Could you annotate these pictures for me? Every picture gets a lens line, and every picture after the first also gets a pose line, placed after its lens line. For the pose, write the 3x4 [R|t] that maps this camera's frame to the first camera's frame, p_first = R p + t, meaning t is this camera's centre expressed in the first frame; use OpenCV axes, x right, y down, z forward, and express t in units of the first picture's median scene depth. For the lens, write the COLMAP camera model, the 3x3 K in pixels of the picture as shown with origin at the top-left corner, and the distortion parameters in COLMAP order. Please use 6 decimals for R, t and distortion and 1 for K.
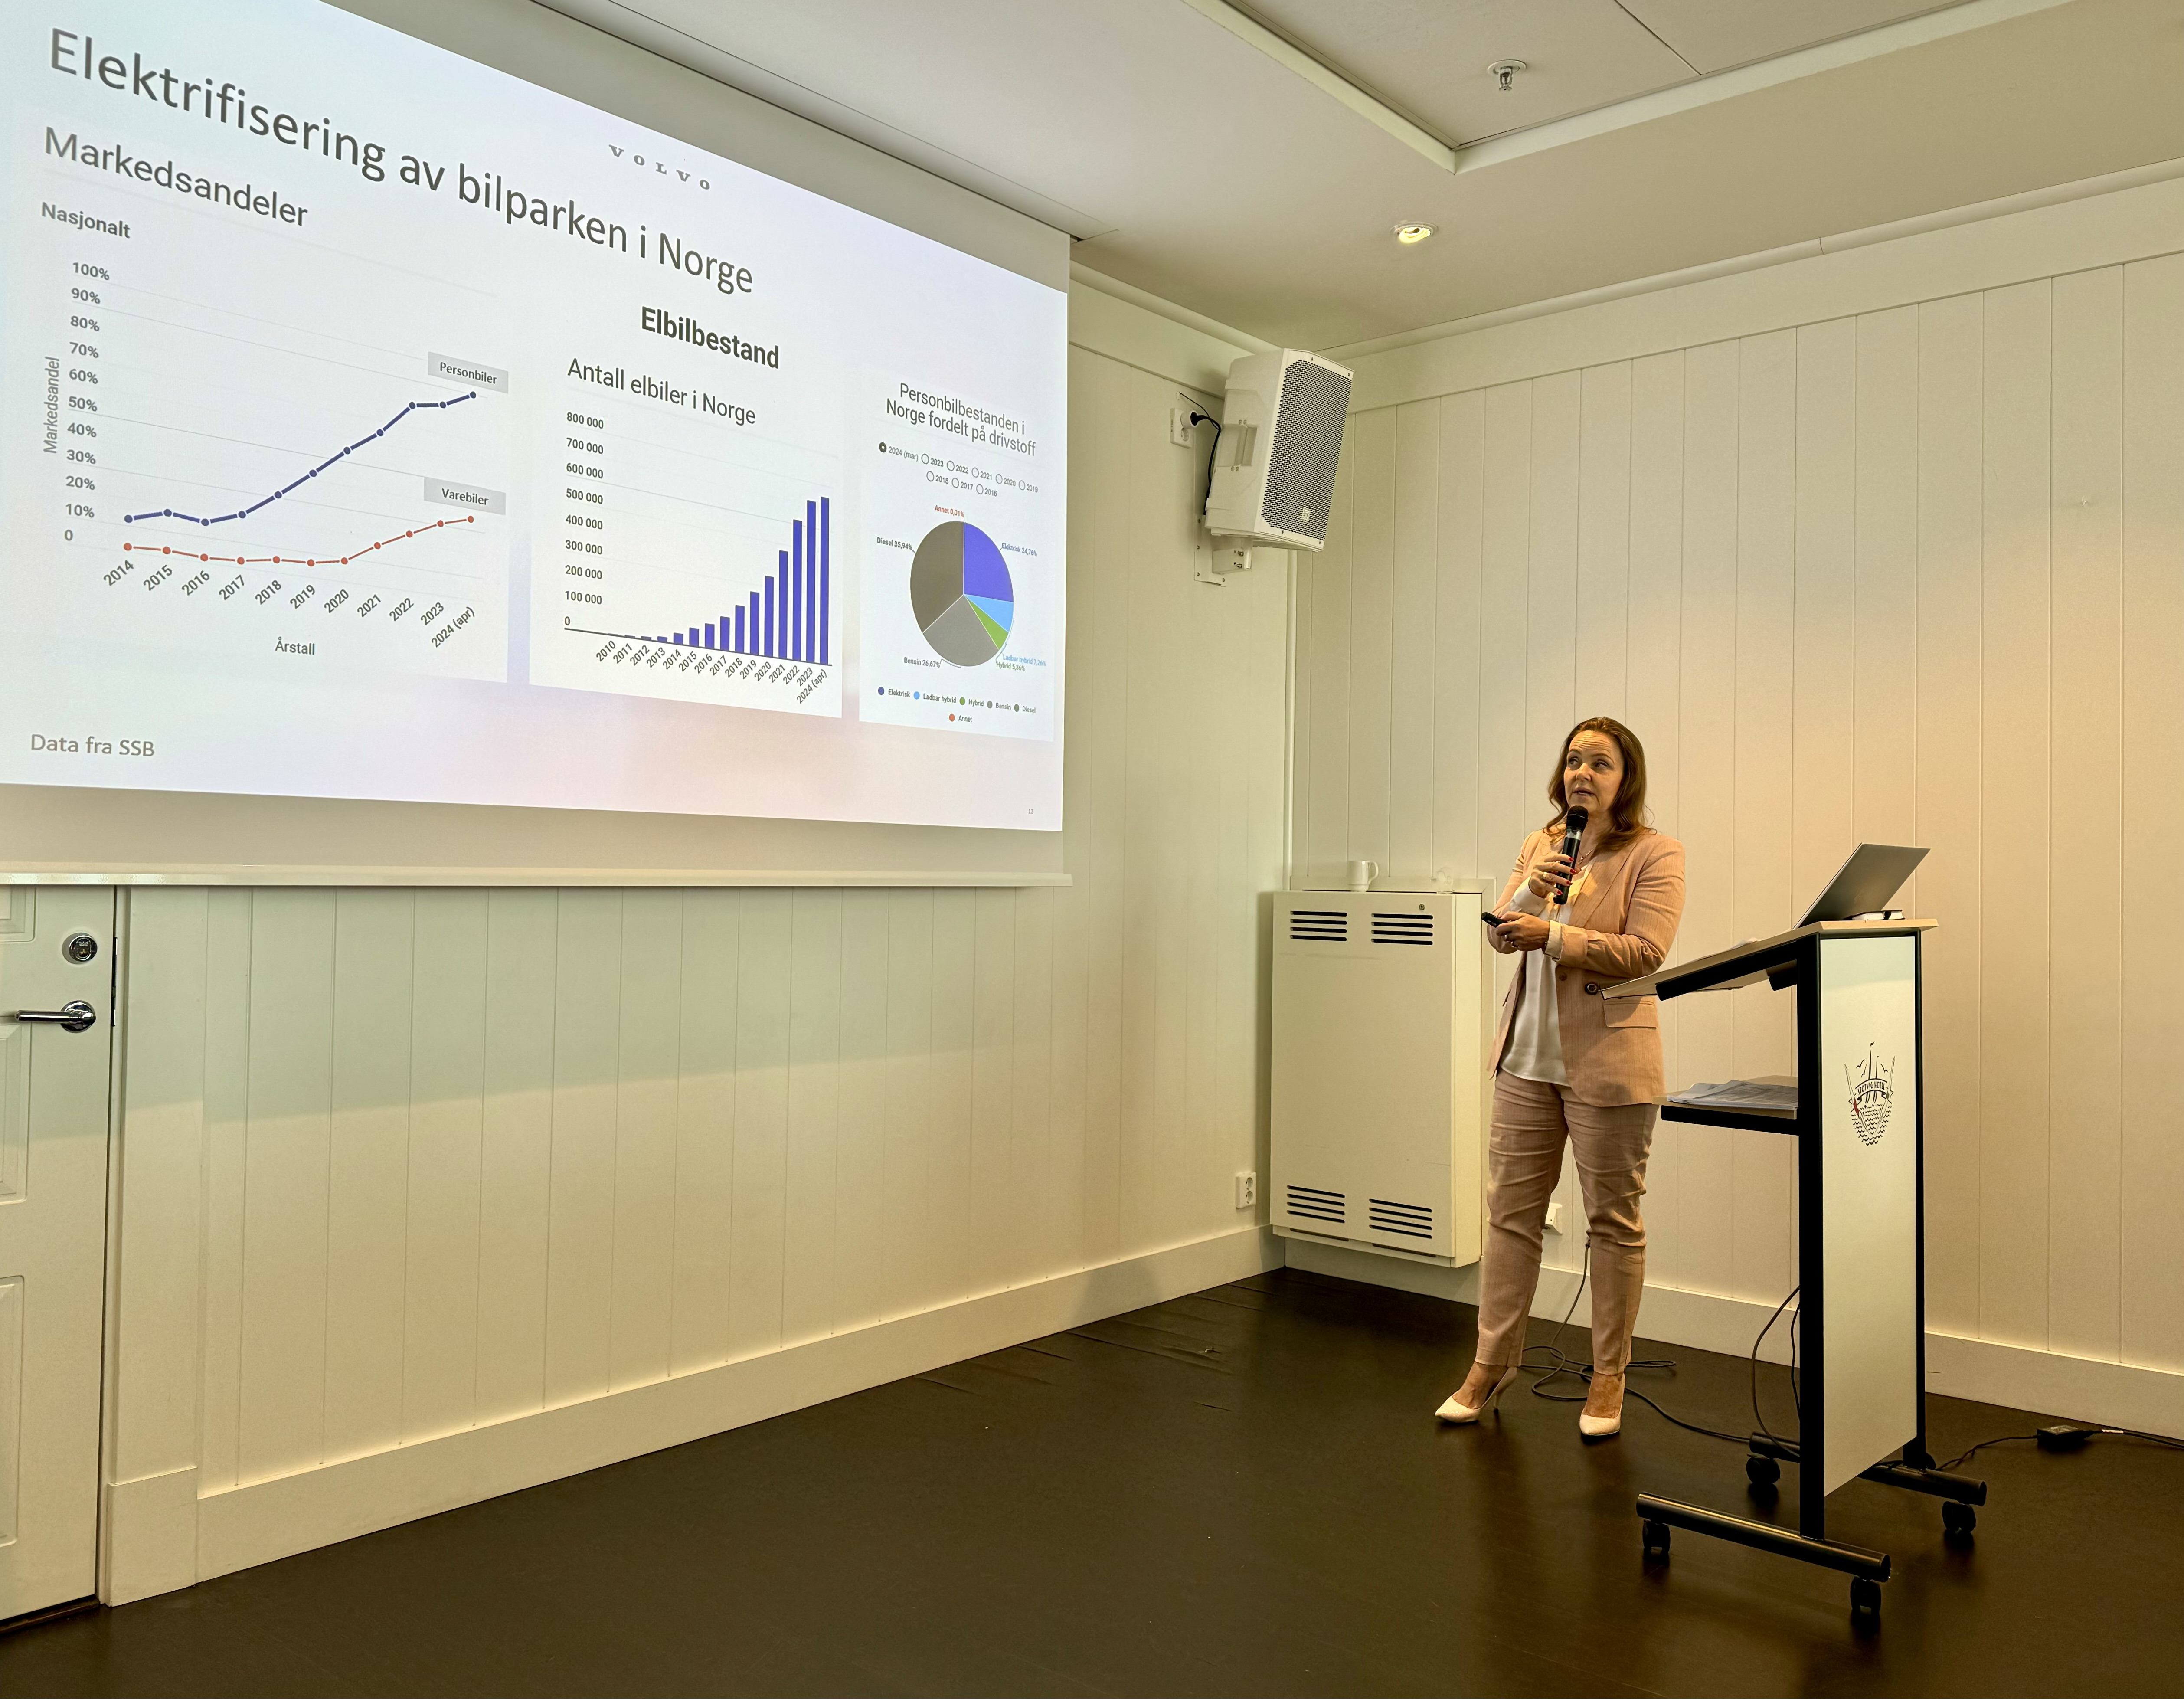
lens RADIAL K [[1697.3, 0, 1092.0], [0, 1697.3, 849.5], [0, 0, 1]] dist [0.071775, -0.093988]
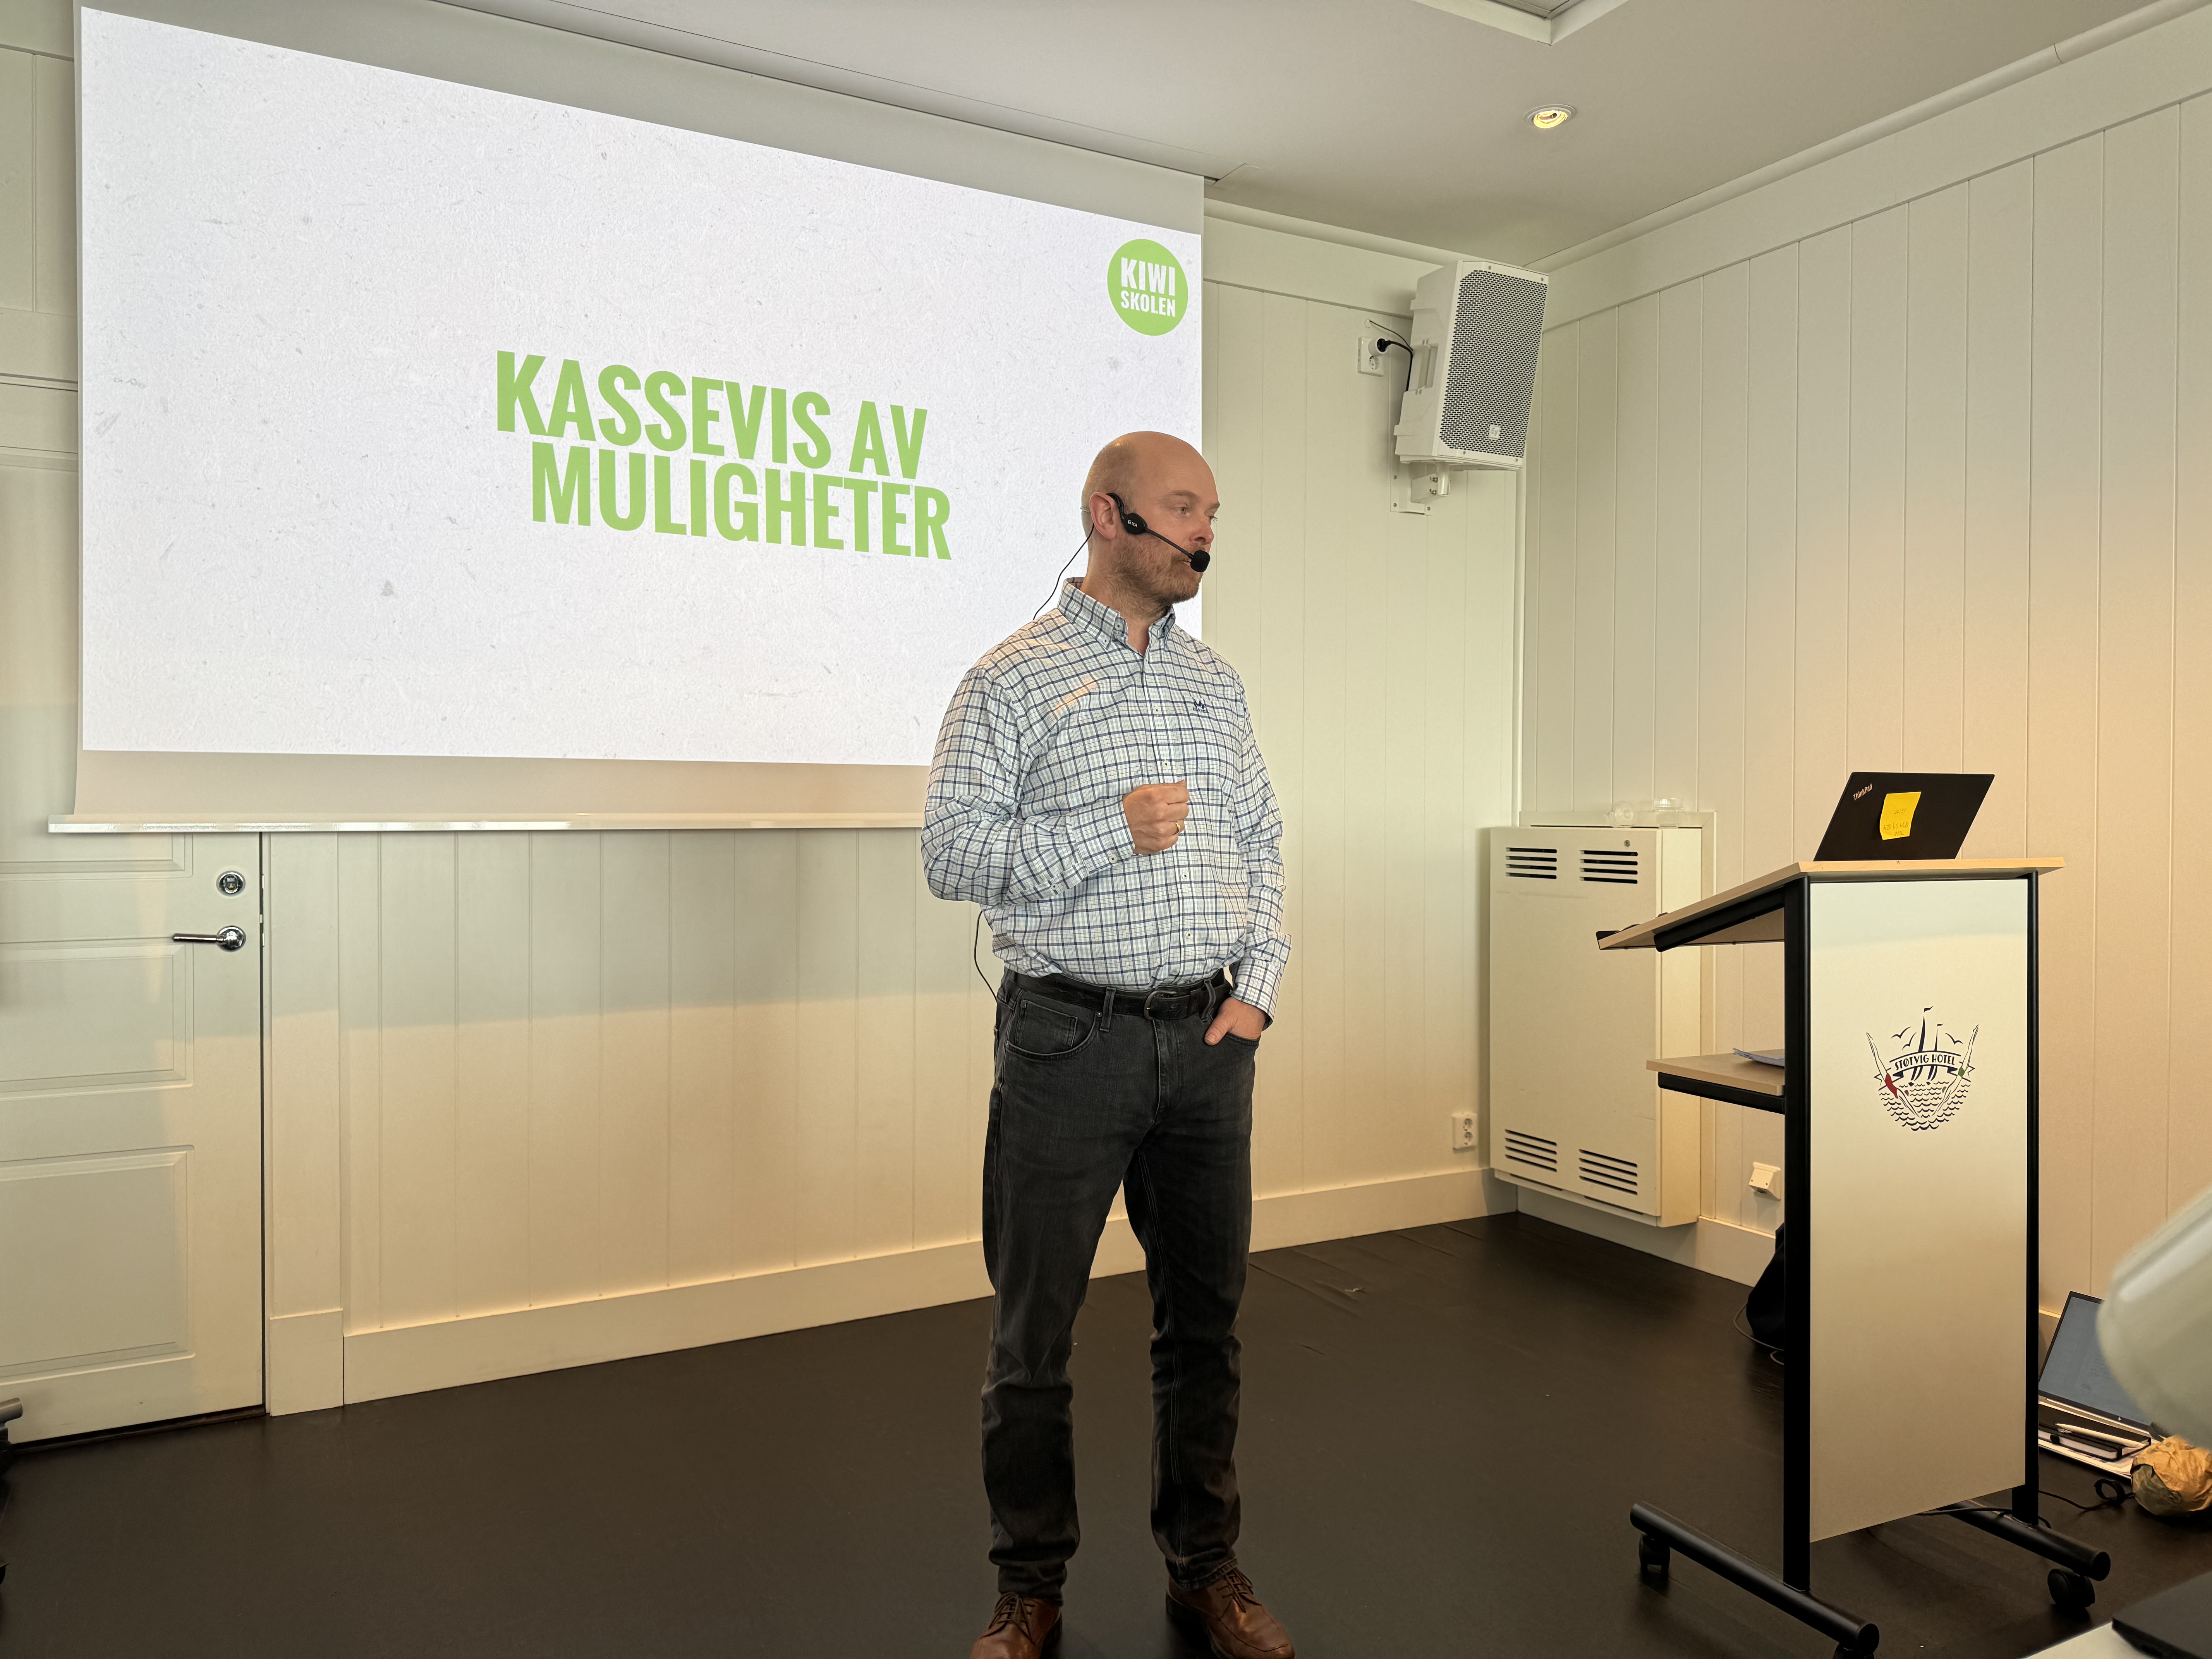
lens RADIAL K [[1535.3, 0, 1115.3], [0, 1535.3, 841.6], [0, 0, 1]] dist [0.011899, -0.004529]
pose [[0.936363, -0.004015, -0.351011, 0.232875], [0.016025, 0.999381, 0.031317, 0.001966], [0.350668, -0.034949, 0.935848, 0.114872]]
